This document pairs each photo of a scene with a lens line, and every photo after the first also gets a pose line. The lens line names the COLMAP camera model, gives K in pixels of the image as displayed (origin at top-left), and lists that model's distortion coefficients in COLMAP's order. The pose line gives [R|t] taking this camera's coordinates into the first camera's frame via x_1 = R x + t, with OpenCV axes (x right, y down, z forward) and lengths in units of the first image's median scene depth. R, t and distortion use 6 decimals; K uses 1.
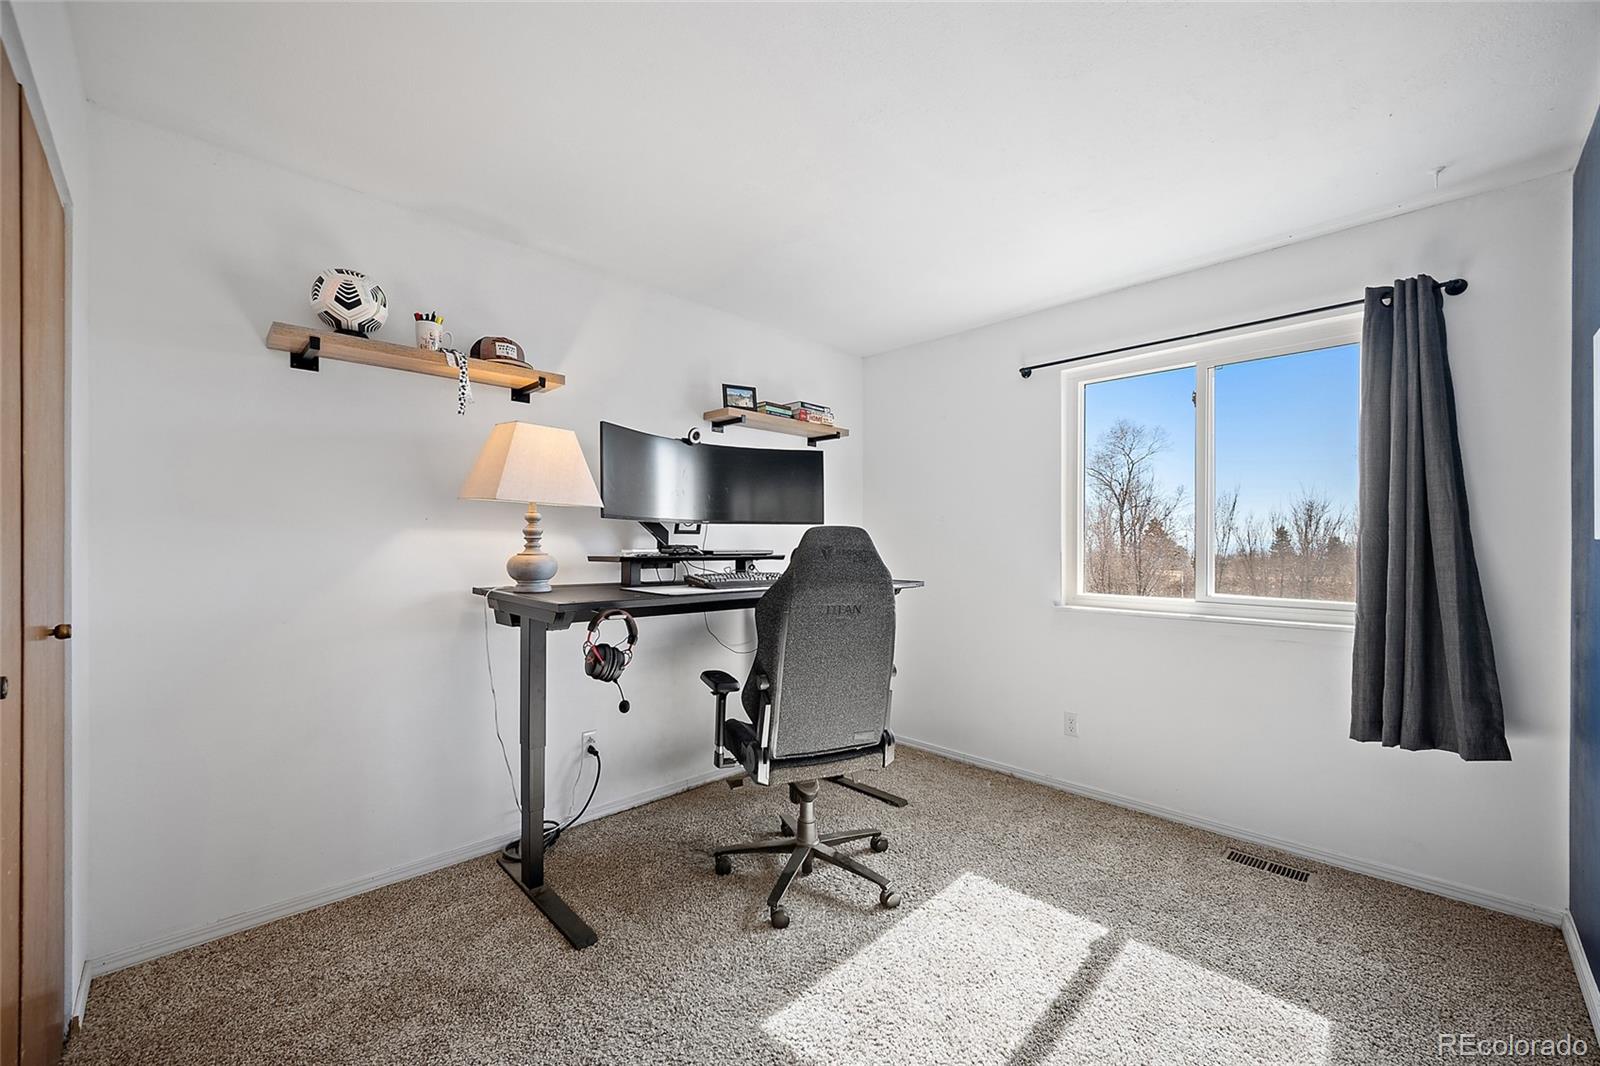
lens RADIAL K [[636.7, 0, 791.5], [0, 636.7, 541.4], [0, 0, 1]] dist [-0.000982, -0.000270]
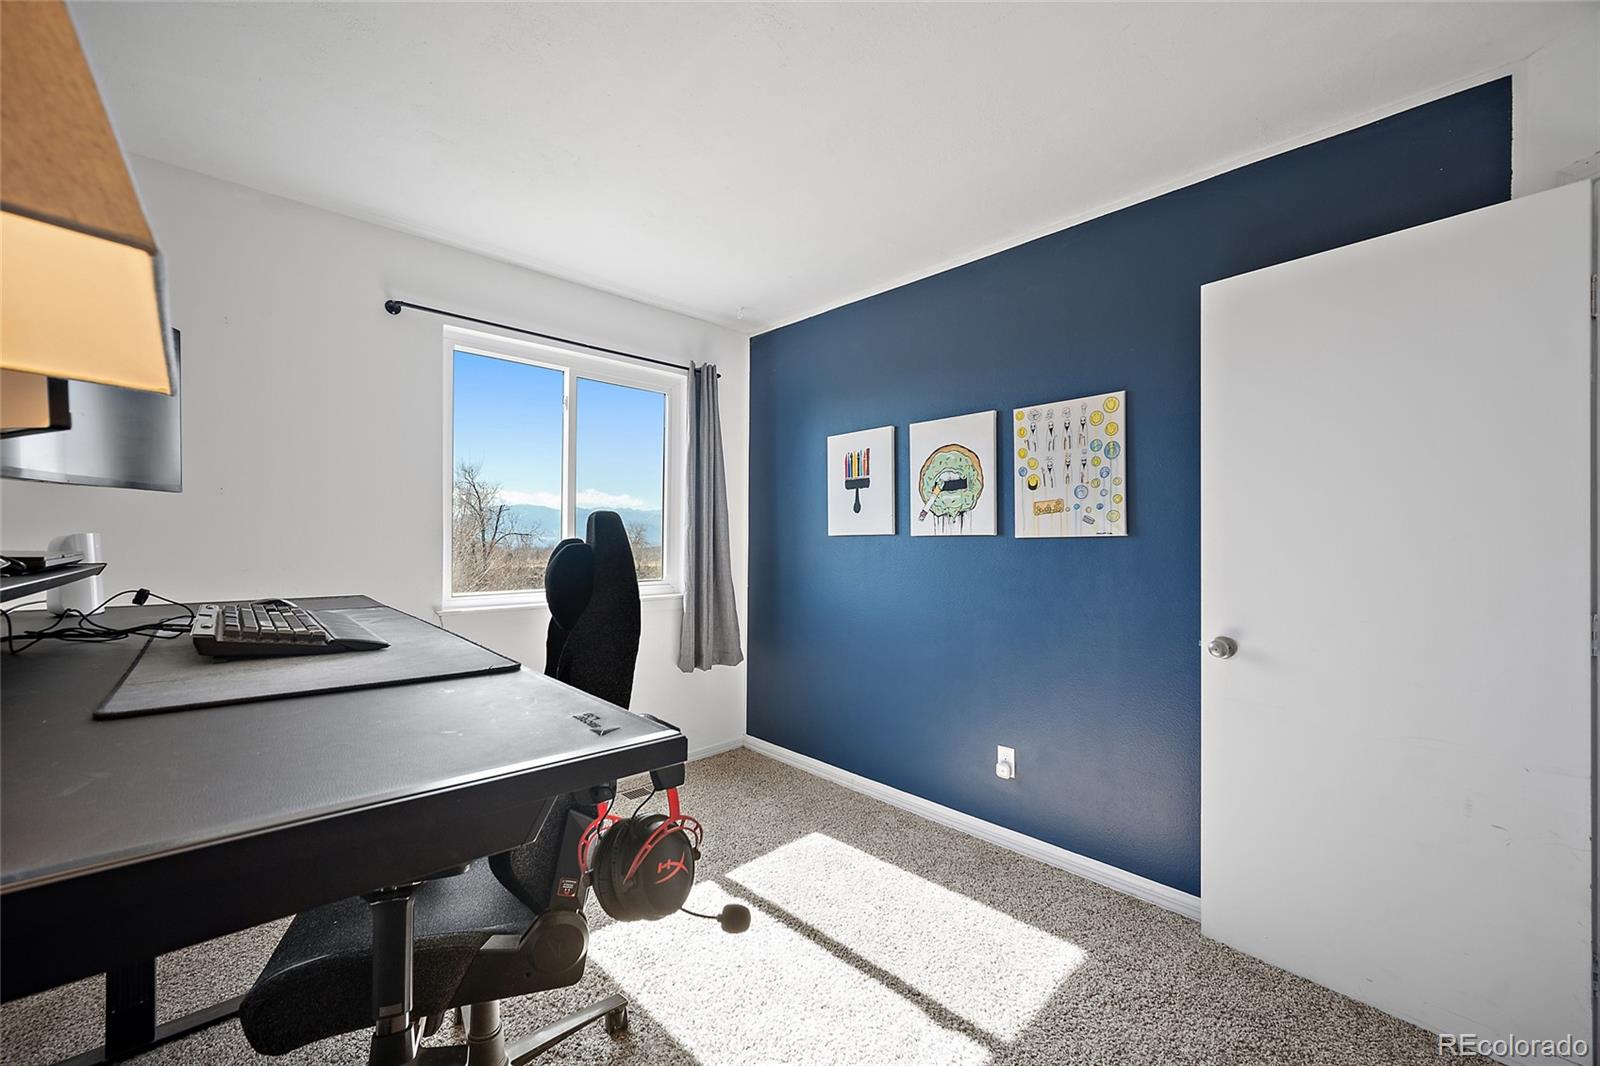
lens RADIAL K [[636.7, 0, 791.5], [0, 636.7, 541.4], [0, 0, 1]] dist [-0.000982, -0.000270]
pose [[0.014047, -0.009561, 0.999856, -0.553206], [-0.005077, 0.999941, 0.009633, 0.001088], [-0.999888, -0.005212, 0.013997, 0.760989]]
